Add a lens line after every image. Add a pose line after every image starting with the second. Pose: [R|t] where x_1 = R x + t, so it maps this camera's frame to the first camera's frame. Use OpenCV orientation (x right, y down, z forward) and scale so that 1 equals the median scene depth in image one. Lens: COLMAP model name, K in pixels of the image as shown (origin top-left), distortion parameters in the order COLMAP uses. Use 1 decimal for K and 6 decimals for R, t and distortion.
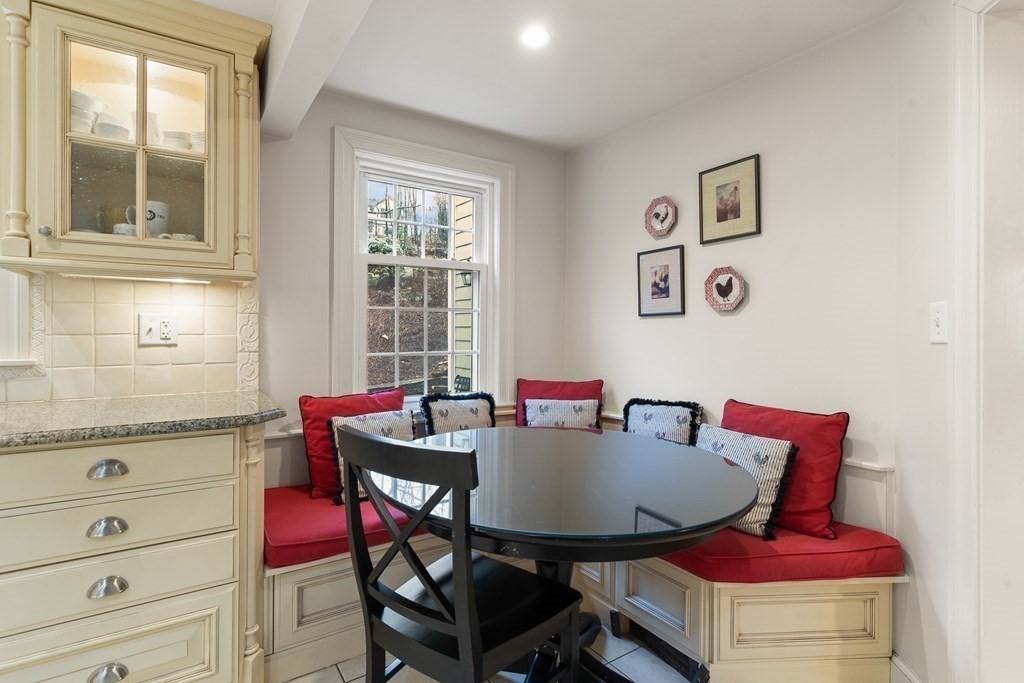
lens RADIAL K [[498.2, 0, 511.8], [0, 498.2, 333.1], [0, 0, 1]] dist [-0.000580, 0.000489]
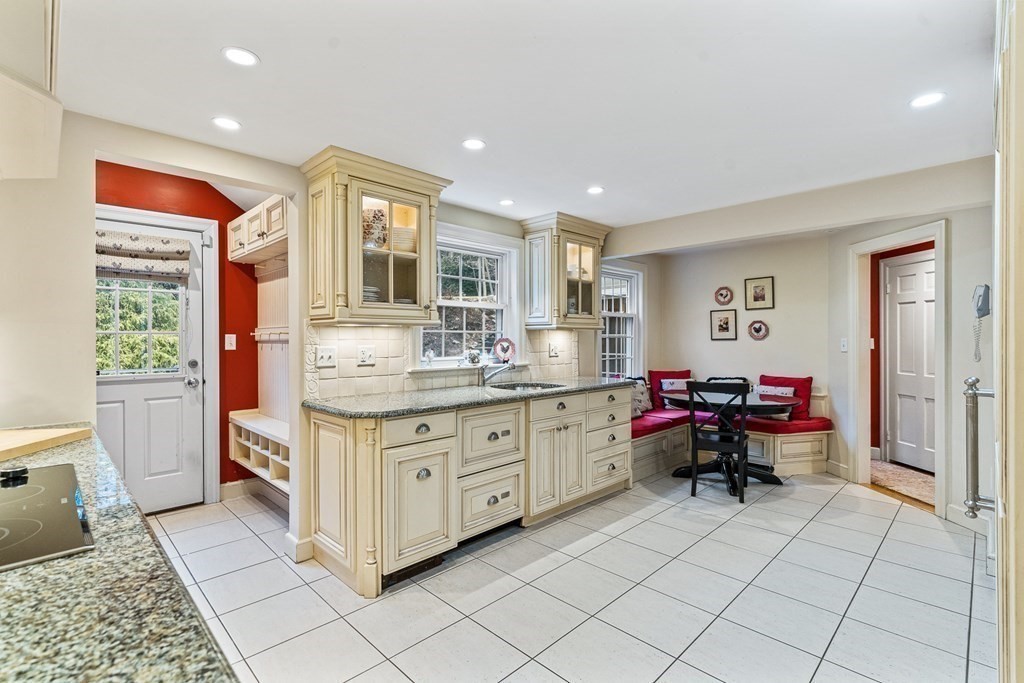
lens RADIAL K [[474.2, 0, 512.1], [0, 474.2, 343.5], [0, 0, 1]] dist [0.004676, -0.000052]
pose [[0.979579, -0.009849, 0.200818, -1.201085], [0.008041, 0.999919, 0.009818, -0.053180], [-0.200899, -0.008003, 0.979579, -1.014477]]
